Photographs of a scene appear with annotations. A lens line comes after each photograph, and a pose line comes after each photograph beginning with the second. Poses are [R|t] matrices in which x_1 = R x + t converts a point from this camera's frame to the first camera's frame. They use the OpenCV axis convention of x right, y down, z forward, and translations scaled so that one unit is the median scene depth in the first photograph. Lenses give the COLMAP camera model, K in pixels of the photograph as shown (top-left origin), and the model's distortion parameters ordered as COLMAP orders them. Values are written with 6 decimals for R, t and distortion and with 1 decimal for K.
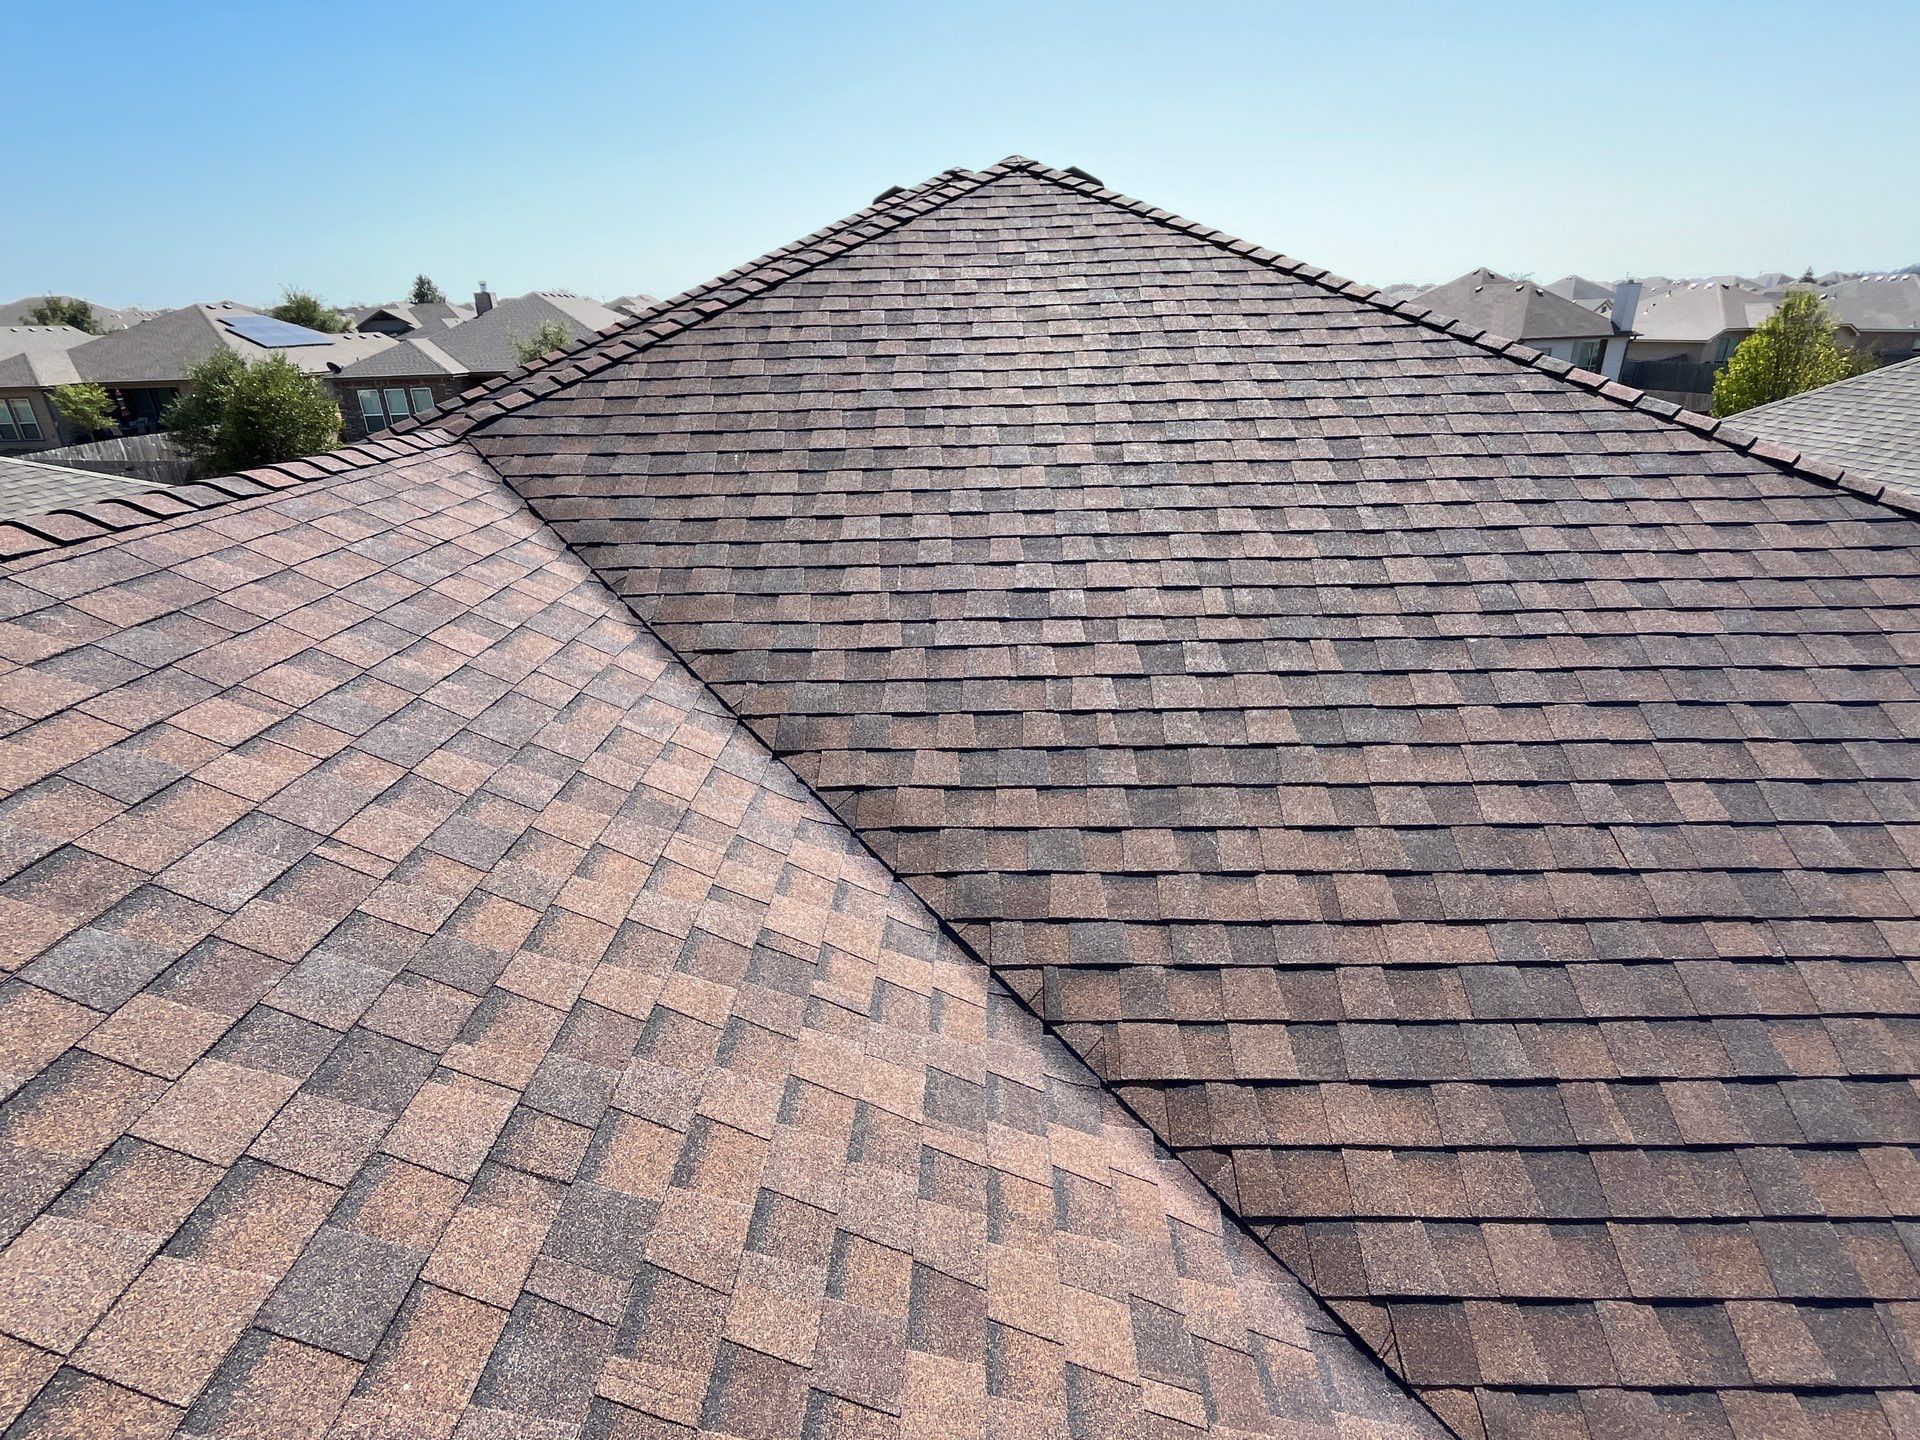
lens RADIAL K [[953.0, 0, 960.8], [0, 953.0, 724.9], [0, 0, 1]] dist [-0.001884, -0.000578]
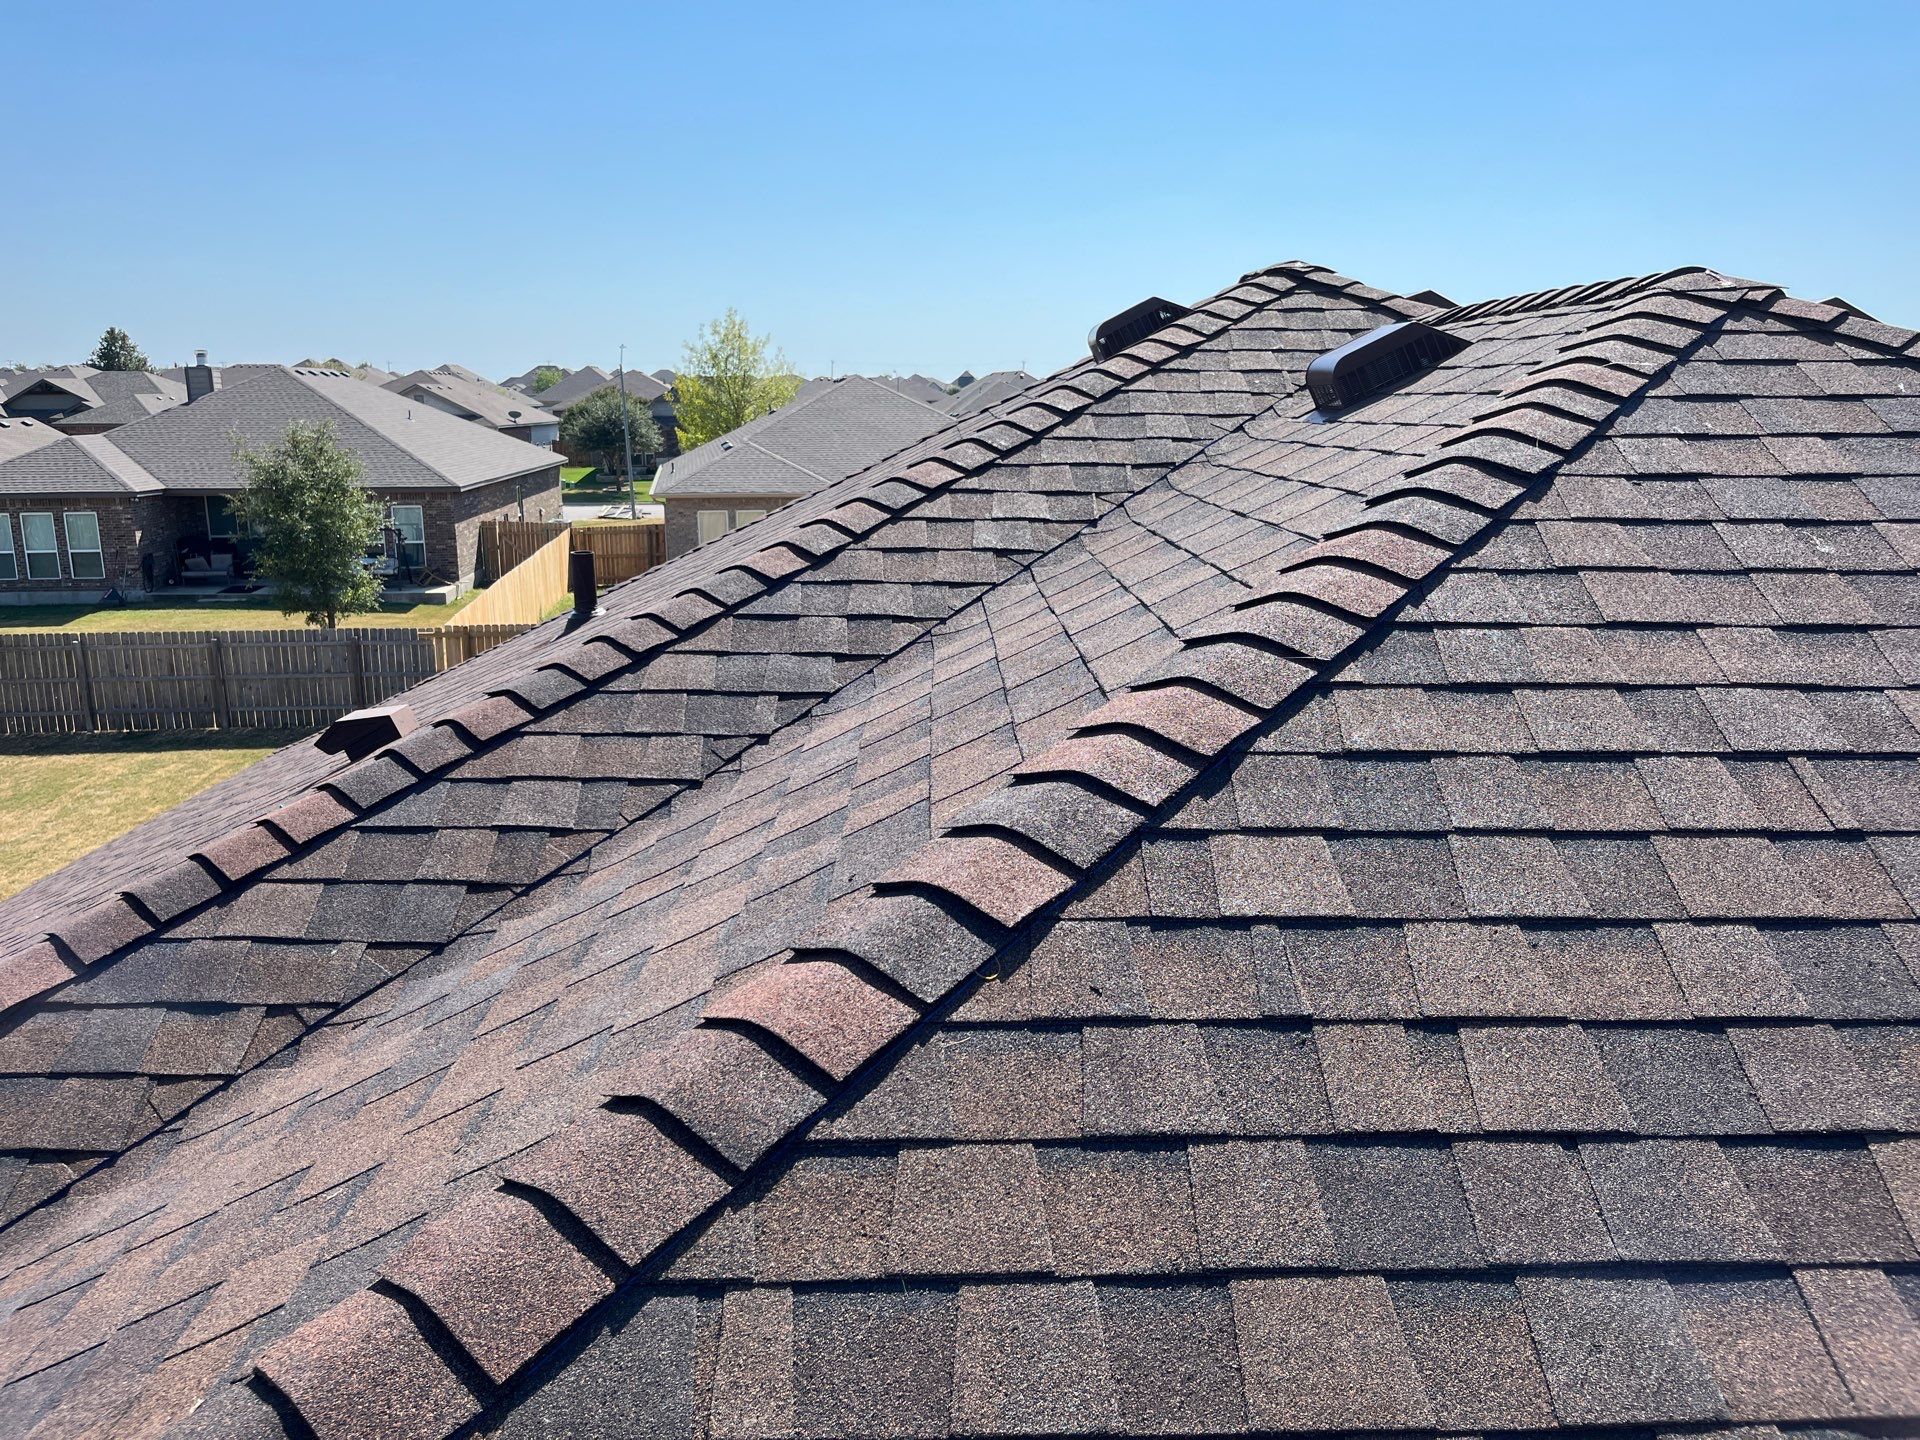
lens RADIAL K [[1446.9, 0, 954.2], [0, 1446.9, 726.3], [0, 0, 1]] dist [0.037316, -0.023534]
pose [[0.999267, 0.014601, 0.035379, -0.424539], [-0.007868, 0.982994, -0.183470, -0.606214], [-0.037456, 0.183057, 0.982389, 0.937833]]
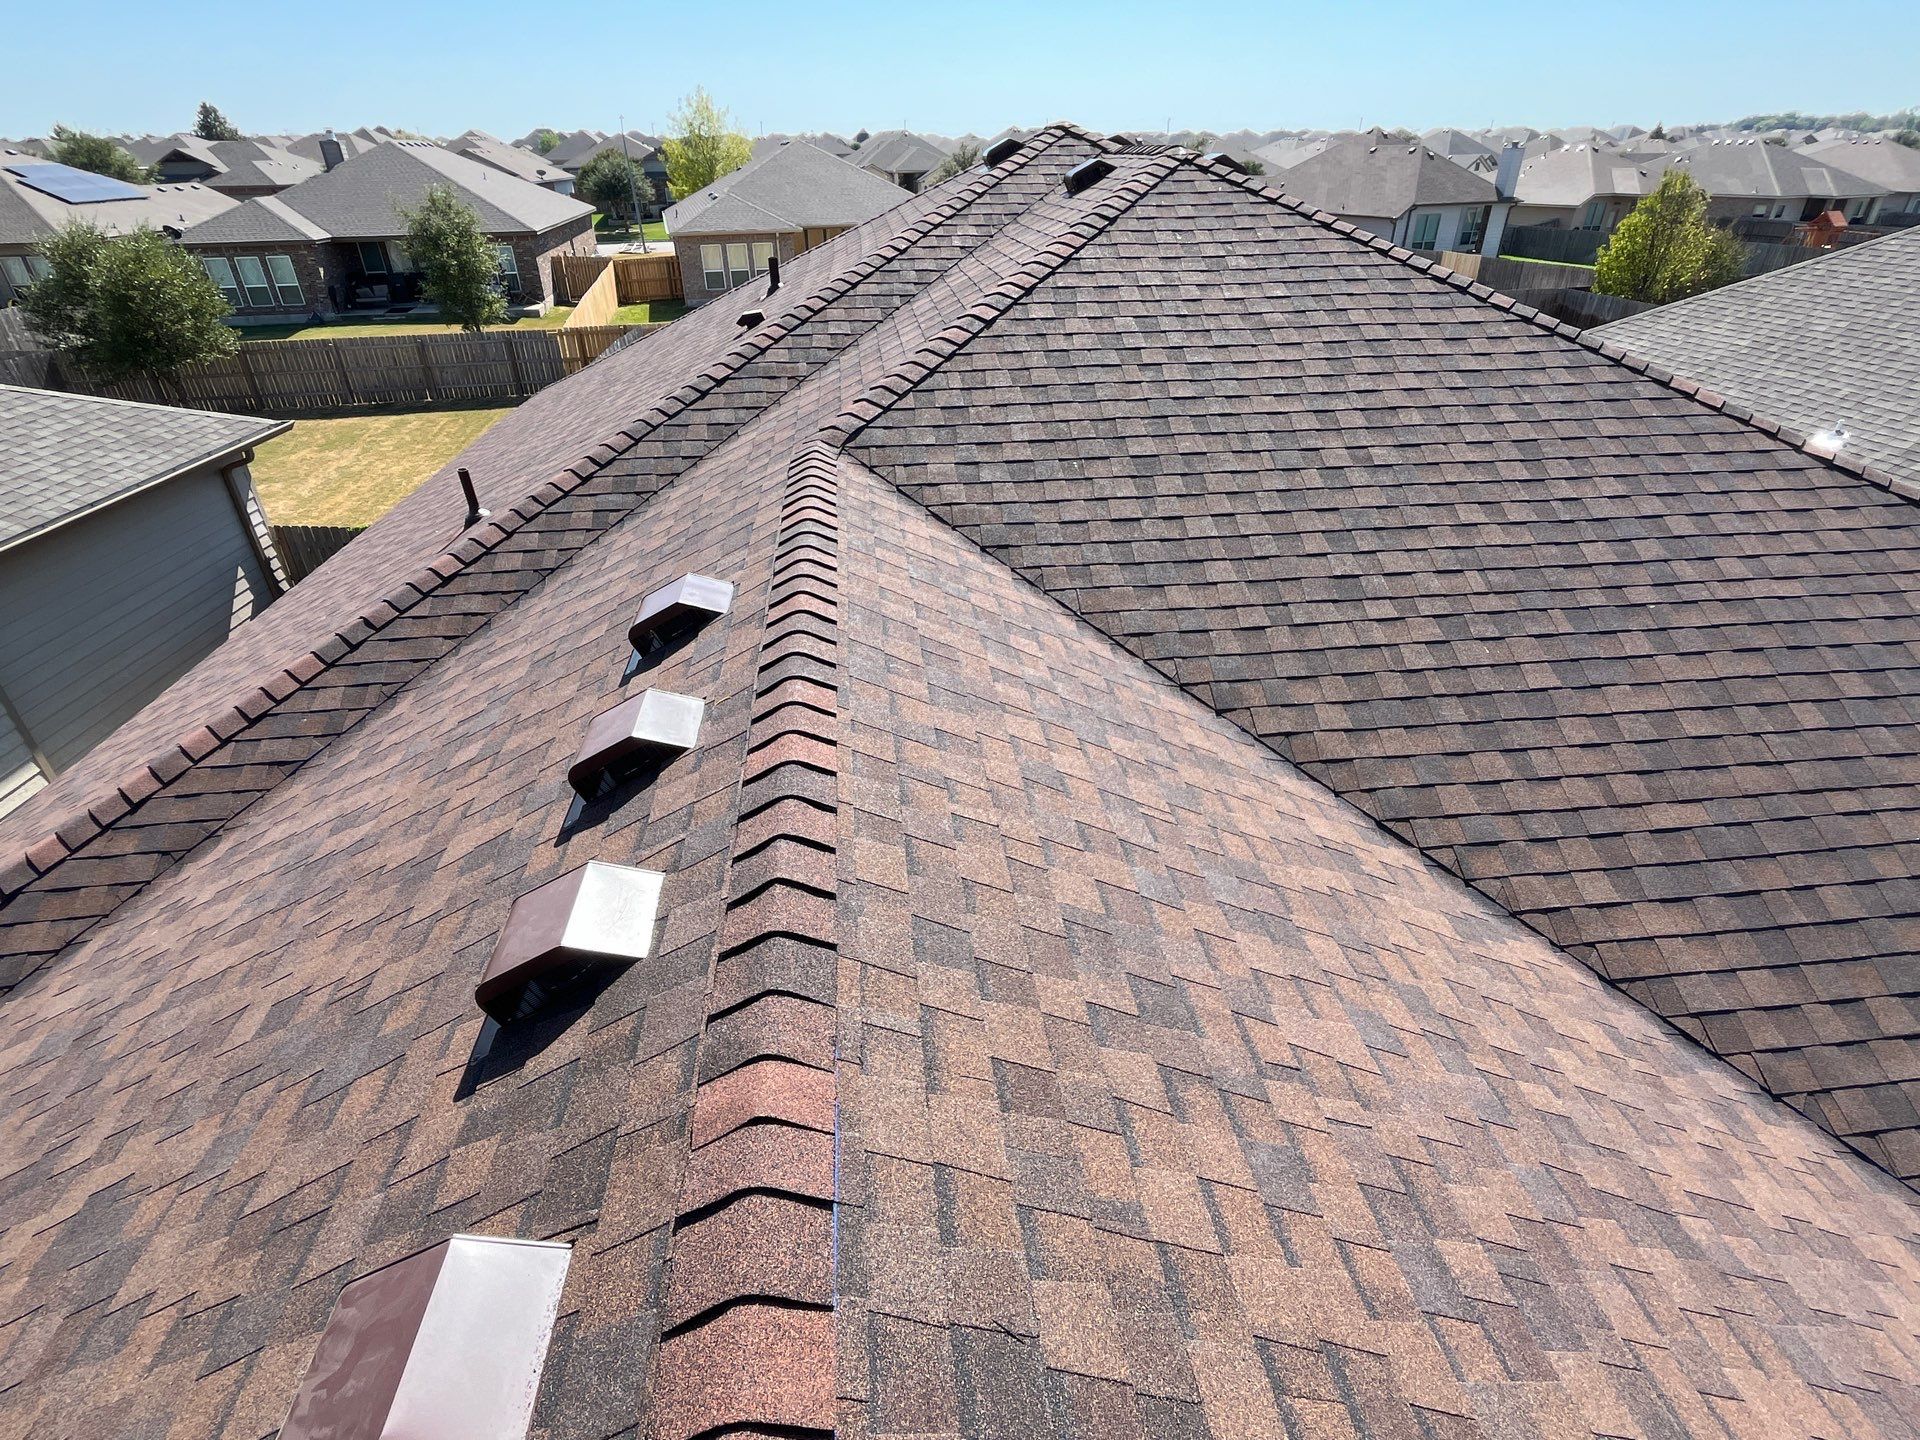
lens RADIAL K [[953.0, 0, 957.1], [0, 953.0, 723.4], [0, 0, 1]] dist [-0.001884, -0.000578]
pose [[0.992011, -0.053641, 0.114180, -0.676441], [0.037959, 0.990073, 0.135330, -0.144756], [-0.120306, -0.129914, 0.984200, -0.322500]]
